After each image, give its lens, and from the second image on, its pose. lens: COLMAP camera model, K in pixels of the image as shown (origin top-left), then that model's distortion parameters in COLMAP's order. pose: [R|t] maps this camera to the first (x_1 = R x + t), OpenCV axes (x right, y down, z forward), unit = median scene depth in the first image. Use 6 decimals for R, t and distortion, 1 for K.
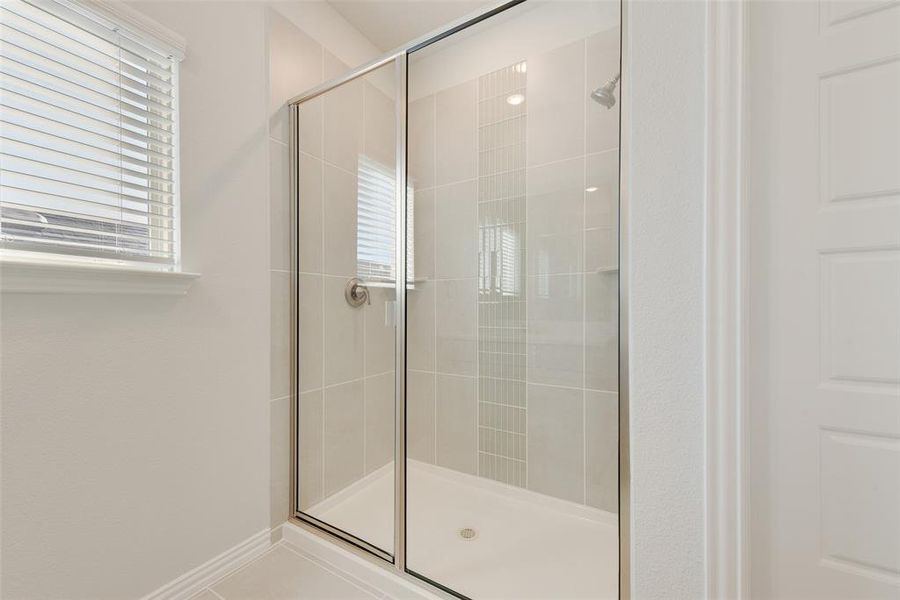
lens RADIAL K [[352.2, 0, 453.3], [0, 352.2, 303.4], [0, 0, 1]] dist [0.000943, 0.000150]
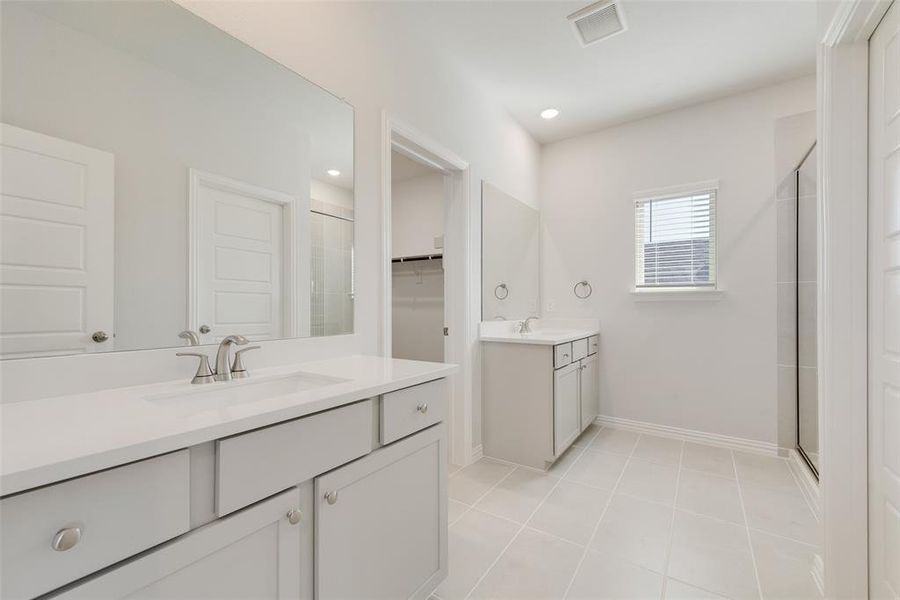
lens RADIAL K [[352.2, 0, 453.3], [0, 352.2, 303.4], [0, 0, 1]] dist [0.000943, 0.000150]
pose [[-0.080791, -0.005312, -0.996717, 1.187837], [0.000433, 0.999986, -0.005365, 0.004591], [0.996731, -0.000865, -0.080788, -0.332059]]
